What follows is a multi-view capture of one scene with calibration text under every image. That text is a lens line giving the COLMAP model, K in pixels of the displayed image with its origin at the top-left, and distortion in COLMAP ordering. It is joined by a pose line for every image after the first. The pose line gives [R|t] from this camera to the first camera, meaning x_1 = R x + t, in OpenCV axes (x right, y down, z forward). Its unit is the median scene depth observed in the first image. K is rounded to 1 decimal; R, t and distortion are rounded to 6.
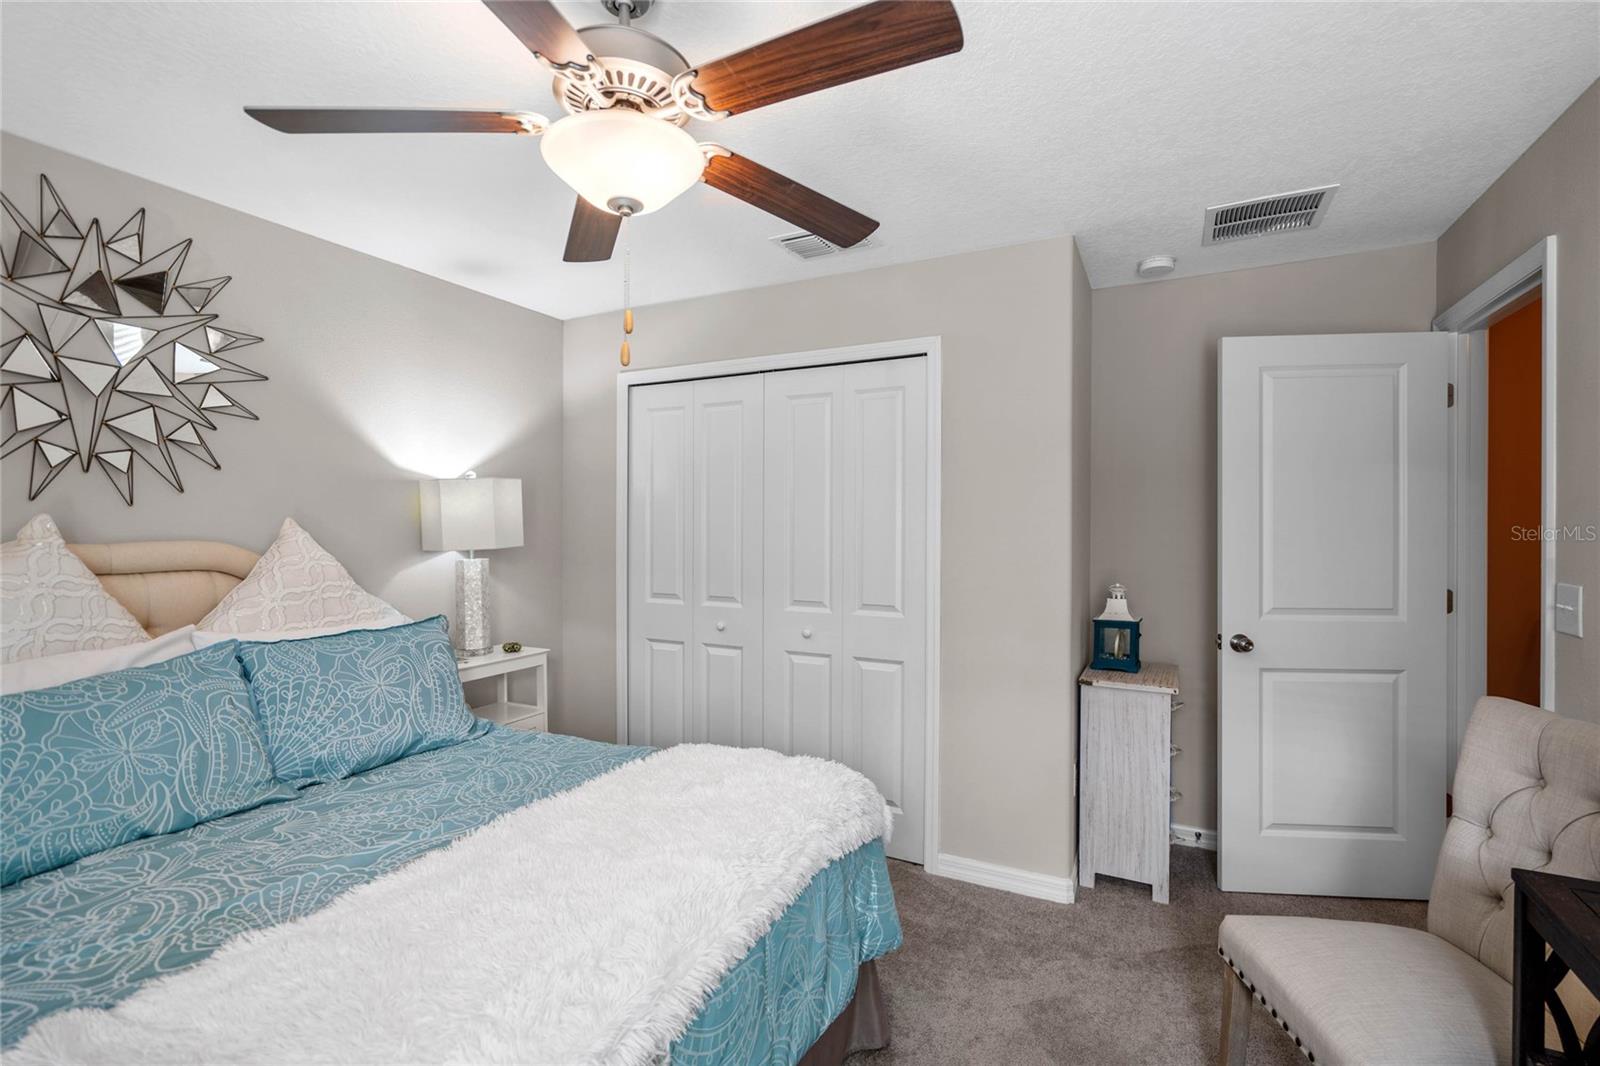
lens RADIAL K [[731.0, 0, 797.8], [0, 731.0, 529.9], [0, 0, 1]] dist [-0.001107, 0.000467]
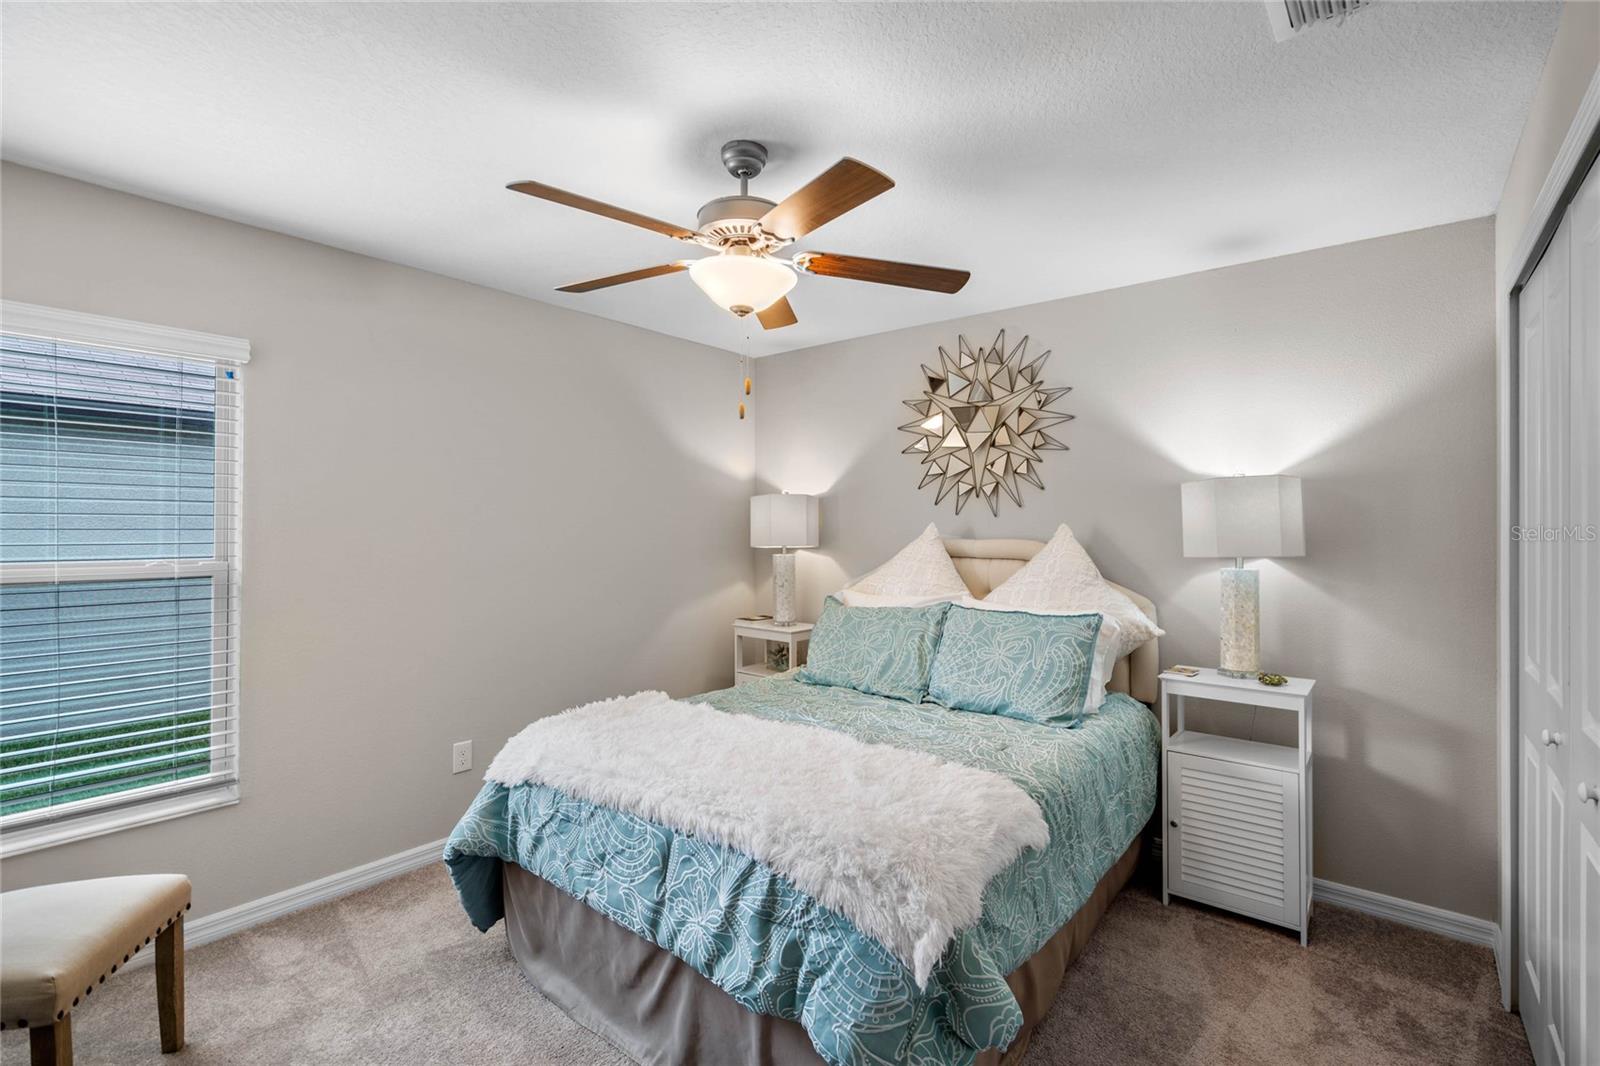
lens RADIAL K [[731.0, 0, 797.1], [0, 731.0, 526.5], [0, 0, 1]] dist [-0.001107, 0.000467]
pose [[-0.219313, 0.001359, -0.975654, 0.749249], [-0.012276, 0.999916, 0.004152, -0.012859], [0.975577, 0.012887, -0.219278, 0.920751]]
